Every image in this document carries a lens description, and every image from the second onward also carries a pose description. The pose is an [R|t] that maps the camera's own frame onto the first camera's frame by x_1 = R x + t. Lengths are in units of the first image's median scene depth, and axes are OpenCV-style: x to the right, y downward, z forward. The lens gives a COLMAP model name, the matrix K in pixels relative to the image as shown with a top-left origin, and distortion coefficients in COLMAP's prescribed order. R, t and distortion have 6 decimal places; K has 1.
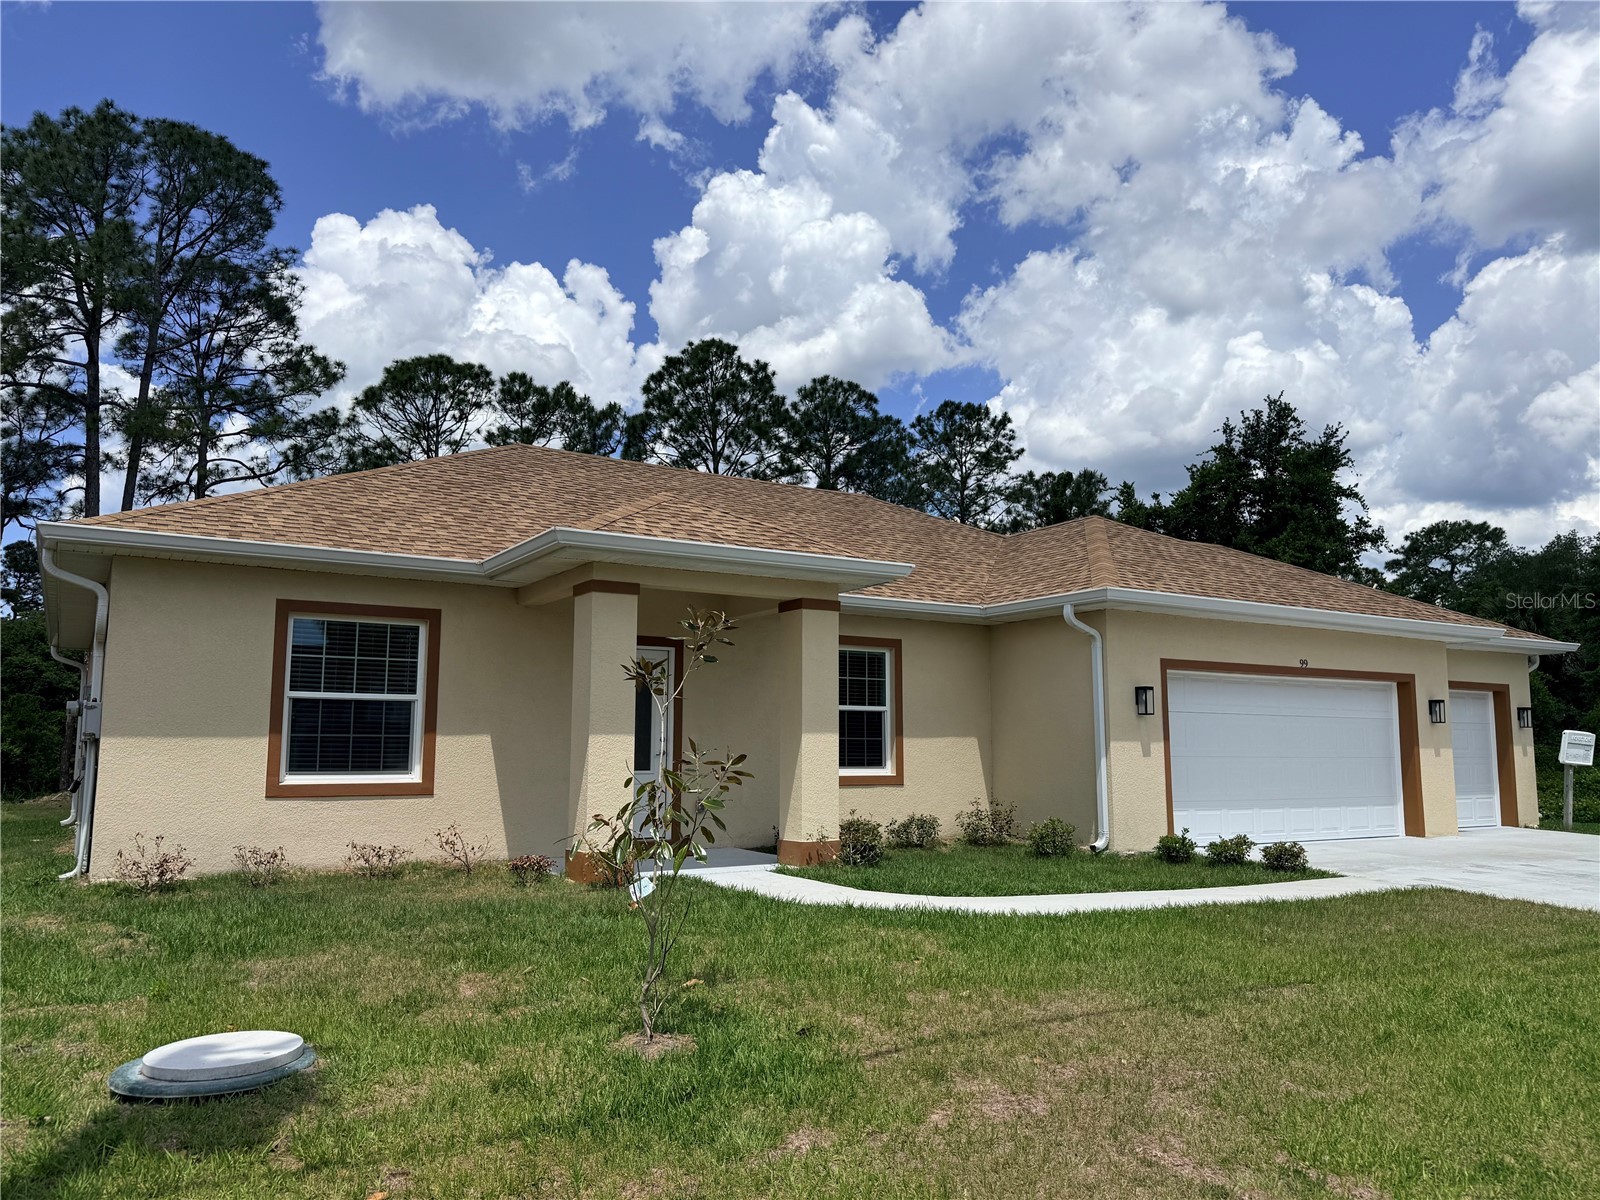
lens RADIAL K [[1167.6, 0, 802.2], [0, 1167.6, 613.2], [0, 0, 1]] dist [0.068570, -0.081729]
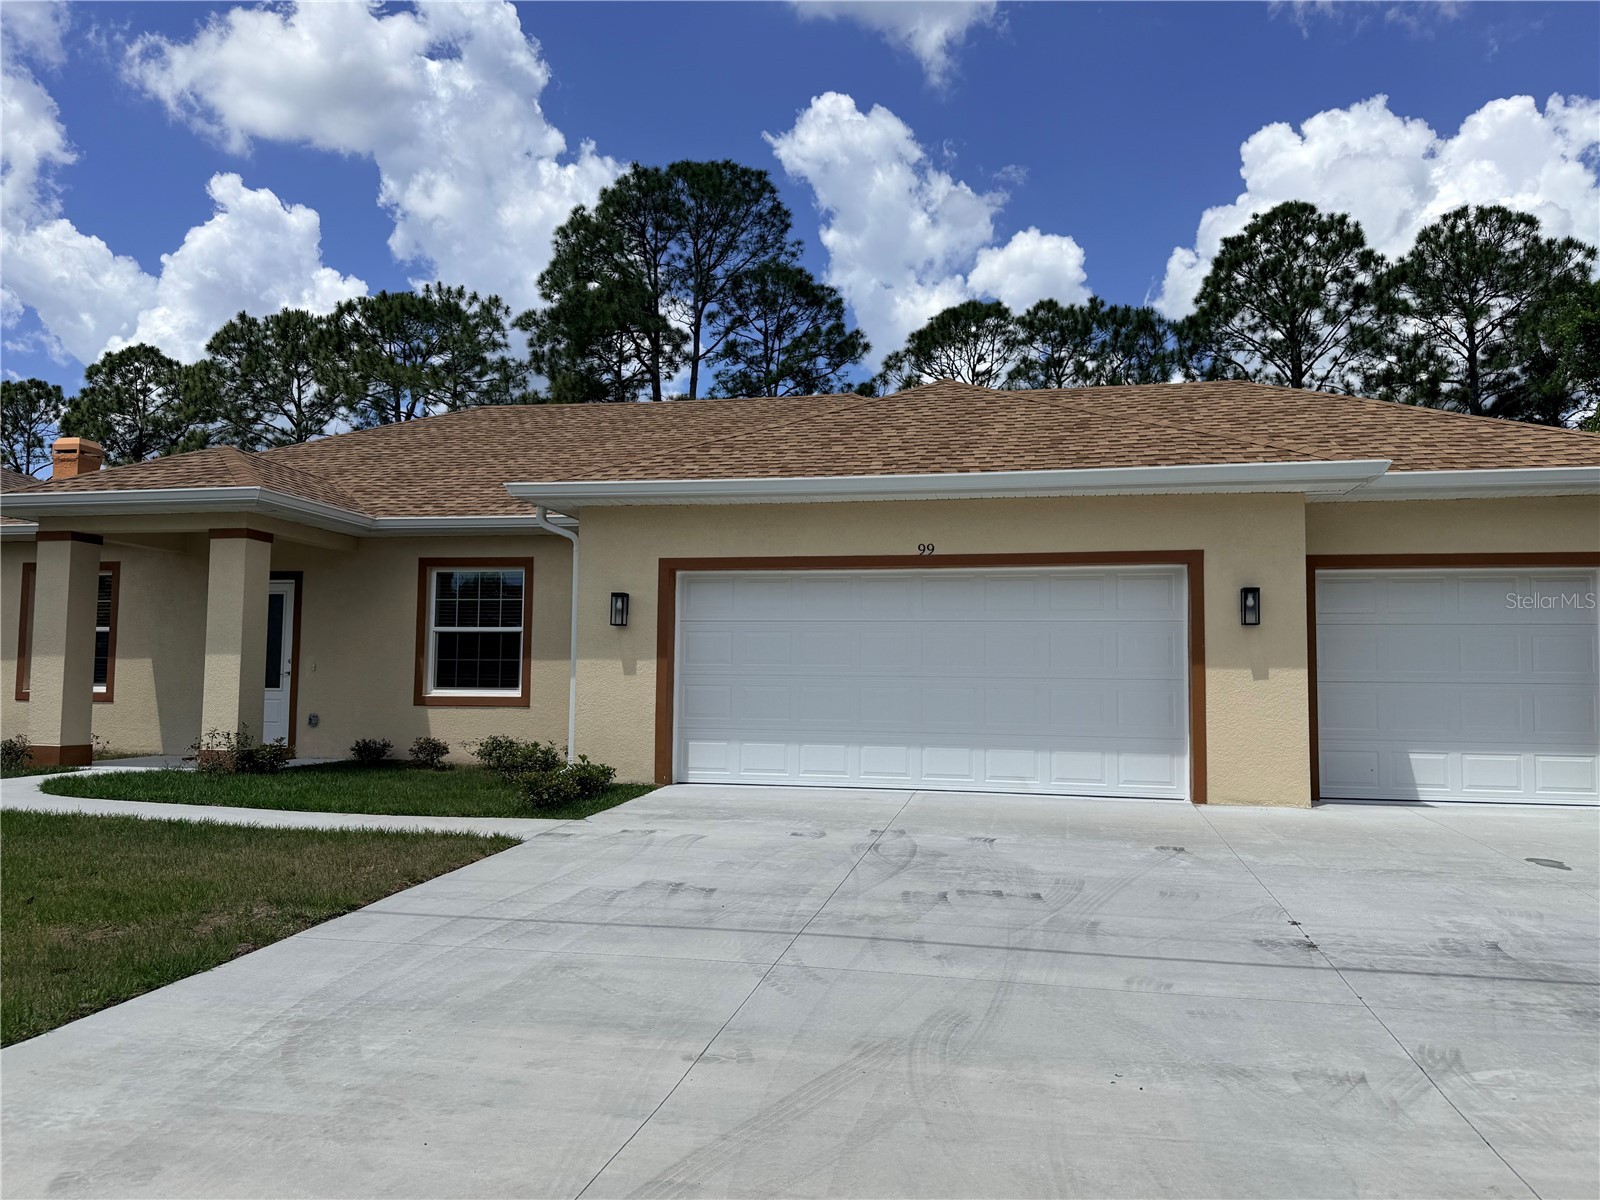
lens RADIAL K [[1167.6, 0, 795.2], [0, 1167.6, 608.9], [0, 0, 1]] dist [0.068570, -0.081729]
pose [[0.725065, -0.040079, -0.687513, 0.706605], [0.073165, 0.997138, 0.019031, 0.048565], [0.684782, -0.064101, 0.725923, 0.341903]]
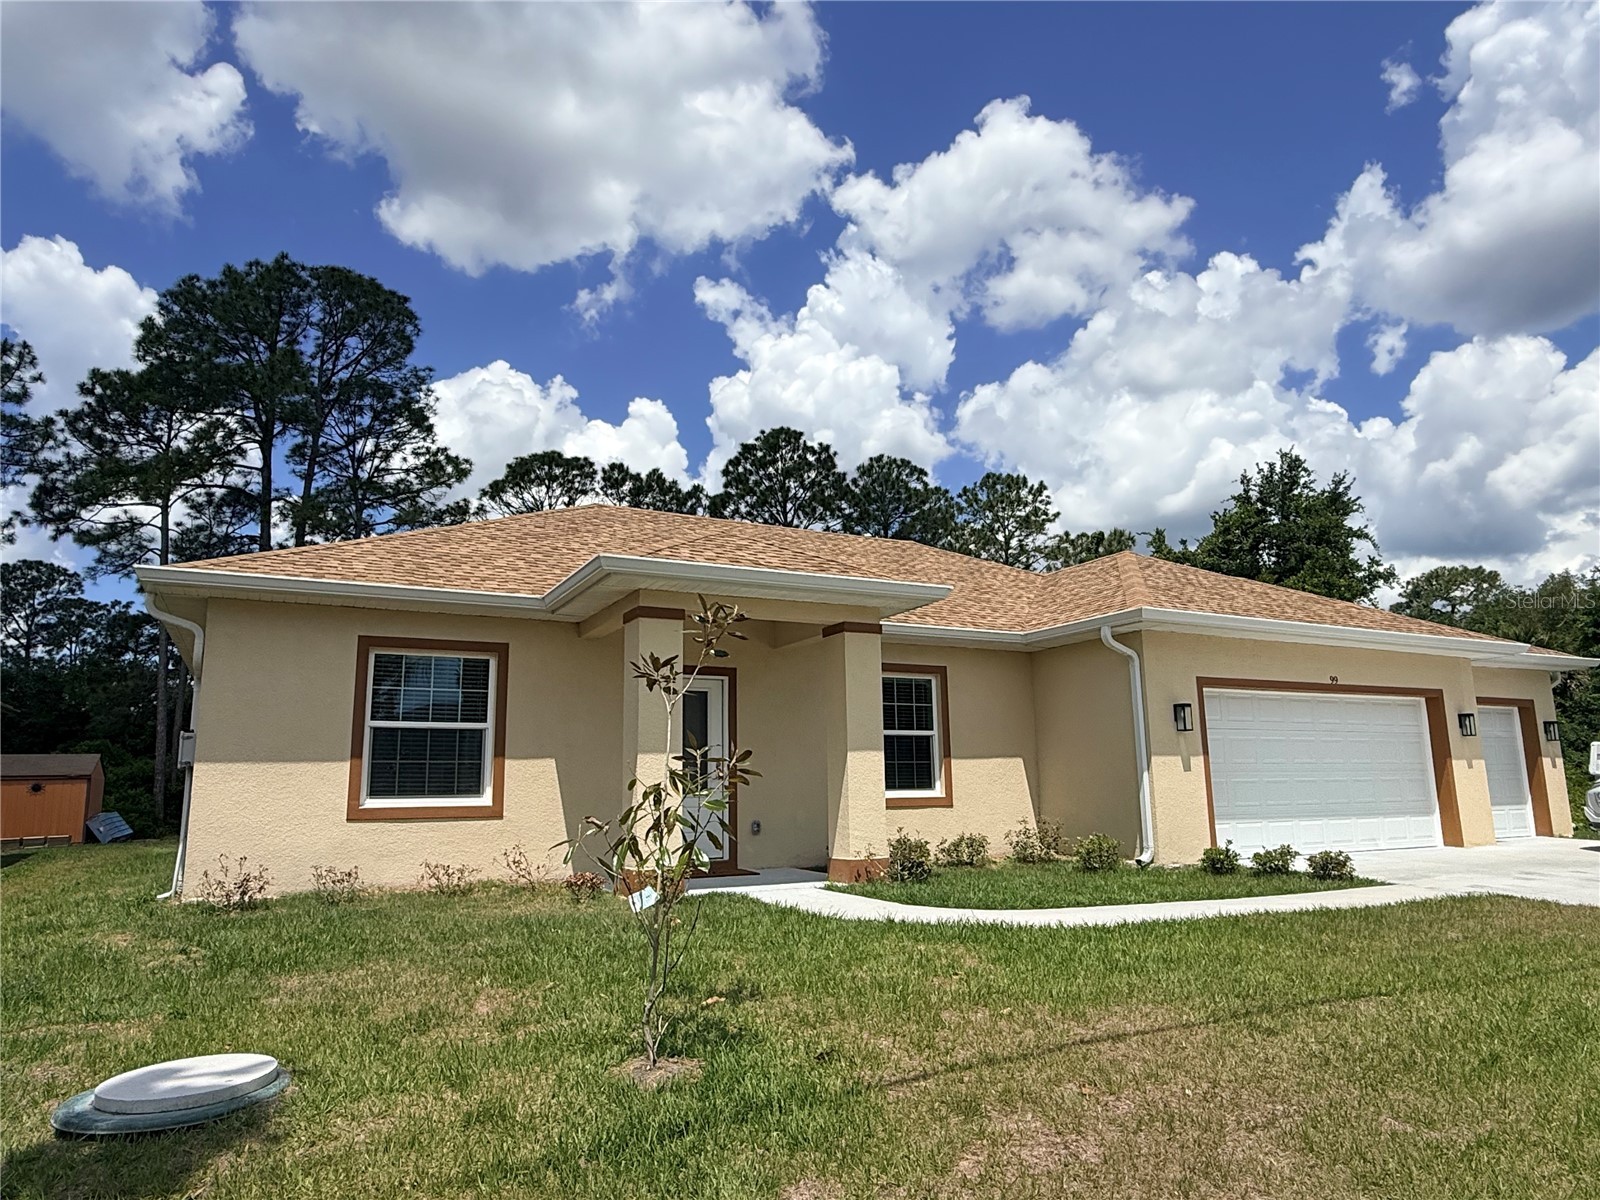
lens RADIAL K [[1010.4, 0, 797.3], [0, 1010.4, 605.8], [0, 0, 1]] dist [-0.015945, 0.017617]
pose [[0.996951, -0.030738, -0.071716, 0.013931], [0.026160, 0.997611, -0.063931, 0.017554], [0.073510, 0.061860, 0.995374, 0.060830]]
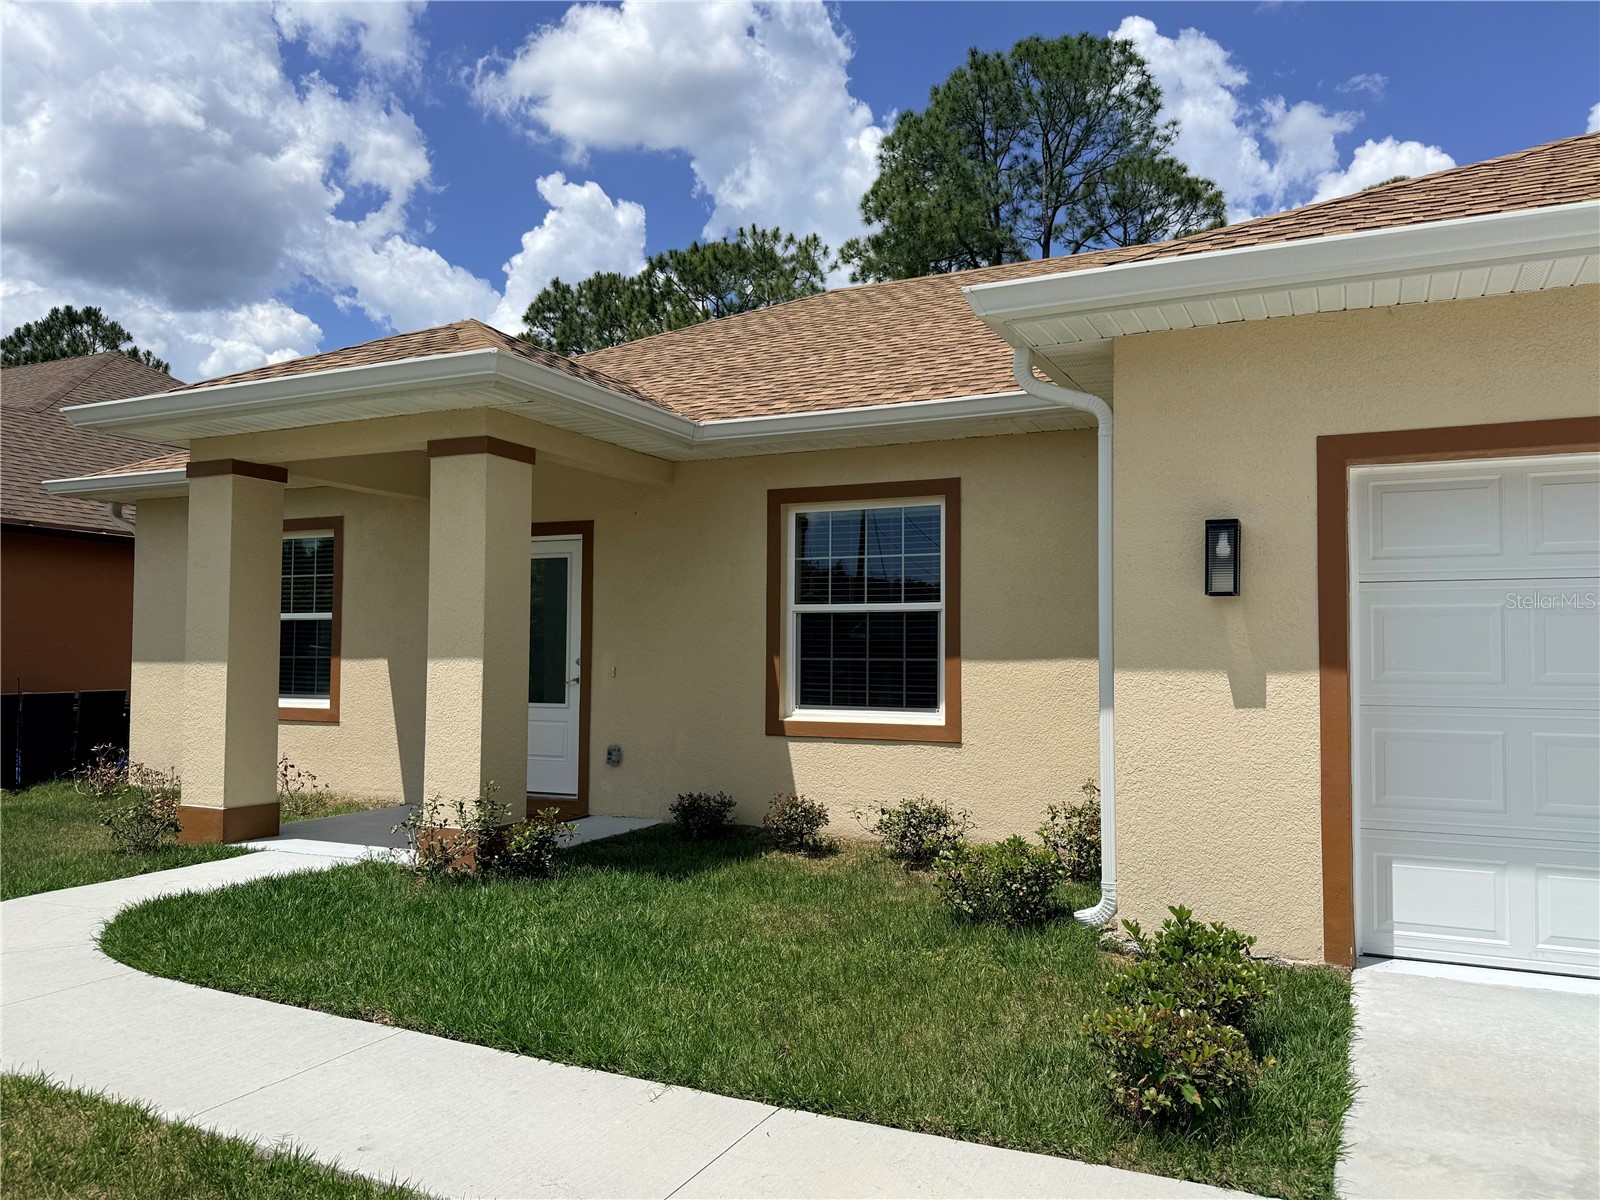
lens RADIAL K [[1167.6, 0, 813.0], [0, 1167.6, 615.2], [0, 0, 1]] dist [0.068570, -0.081729]
pose [[0.539794, -0.029833, -0.841269, 0.391672], [0.097122, 0.994905, 0.027037, 0.050234], [0.836176, -0.096300, 0.539941, 0.498236]]
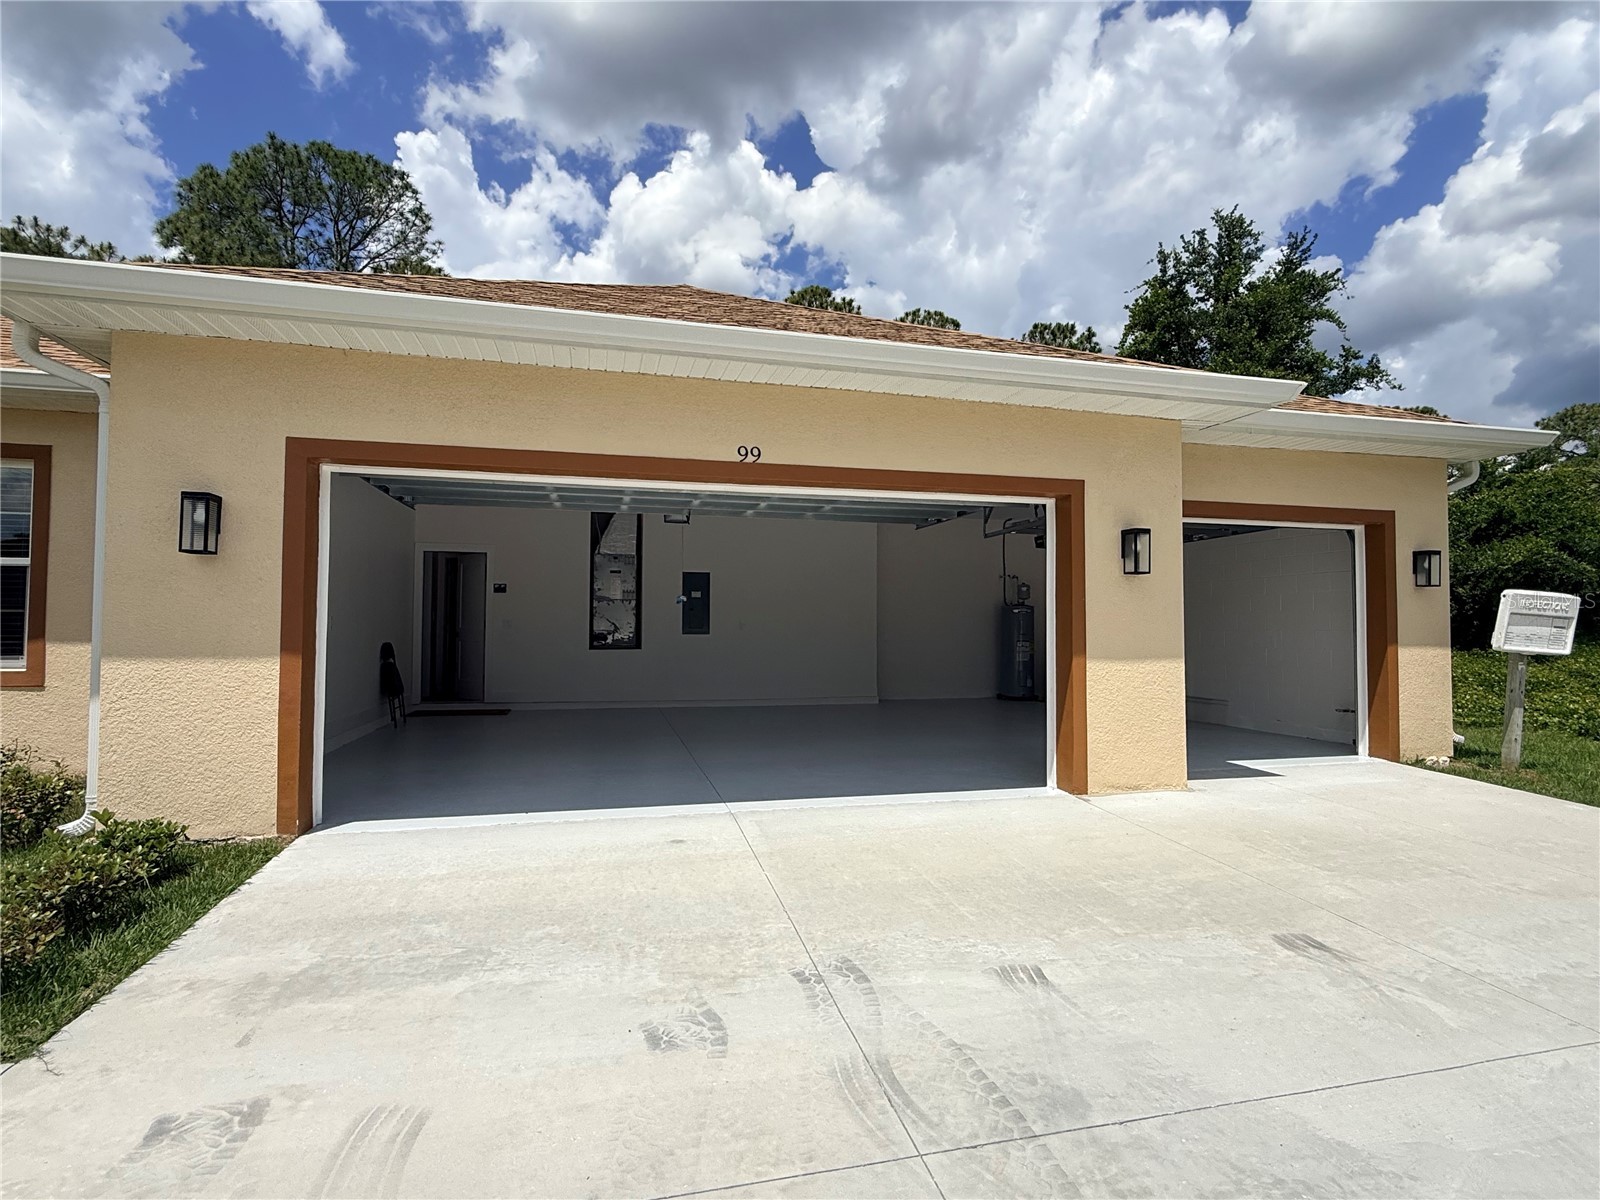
lens RADIAL K [[791.7, 0, 795.9], [0, 791.7, 587.4], [0, 0, 1]] dist [0.001102, 0.000144]
pose [[0.952570, -0.011702, -0.304093, 0.447246], [0.033561, 0.997205, 0.066757, 0.062621], [0.302462, -0.073797, 0.950300, 0.559352]]
